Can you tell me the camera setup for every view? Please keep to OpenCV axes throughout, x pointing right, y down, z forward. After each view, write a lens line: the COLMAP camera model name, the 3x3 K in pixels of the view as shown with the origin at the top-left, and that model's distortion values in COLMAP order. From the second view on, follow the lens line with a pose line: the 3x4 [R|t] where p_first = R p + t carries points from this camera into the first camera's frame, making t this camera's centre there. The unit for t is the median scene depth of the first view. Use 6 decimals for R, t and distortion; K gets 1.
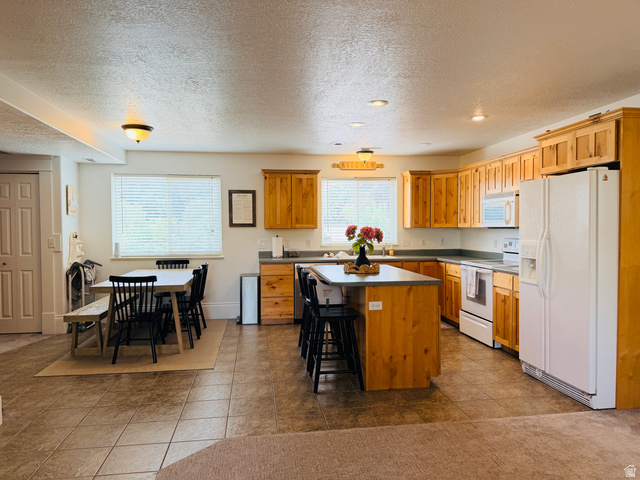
lens RADIAL K [[443.0, 0, 320.0], [0, 443.0, 240.0], [0, 0, 1]] dist [0.081084, -0.124456]
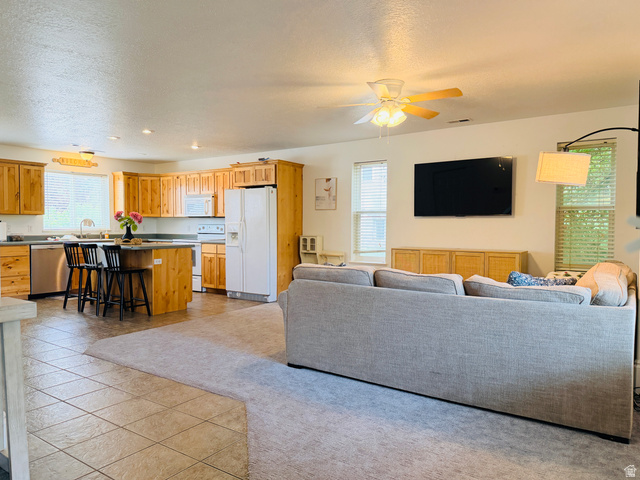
lens RADIAL K [[443.0, 0, 320.0], [0, 443.0, 240.0], [0, 0, 1]] dist [0.081084, -0.124456]
pose [[0.671423, -0.014924, 0.740924, -0.418663], [0.012649, 0.999882, 0.008678, 0.040442], [-0.740967, 0.003545, 0.671533, -0.313360]]
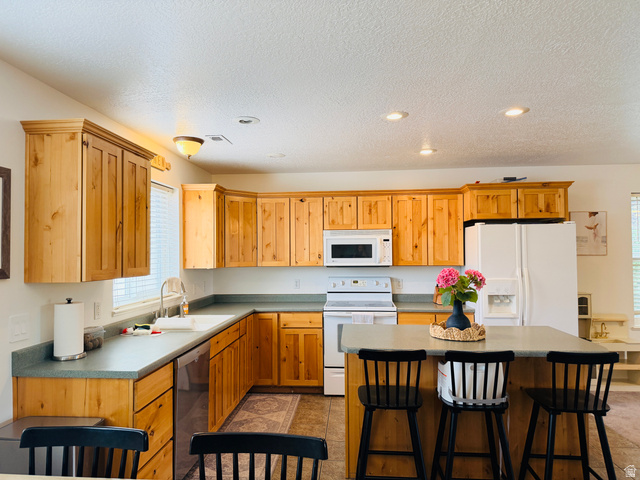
lens RADIAL K [[443.0, 0, 320.0], [0, 443.0, 240.0], [0, 0, 1]] dist [0.081084, -0.124456]
pose [[0.218309, 0.034931, 0.975254, -0.475602], [0.035547, 0.998411, -0.043717, -0.040351], [-0.975232, 0.044212, 0.216721, 0.789445]]
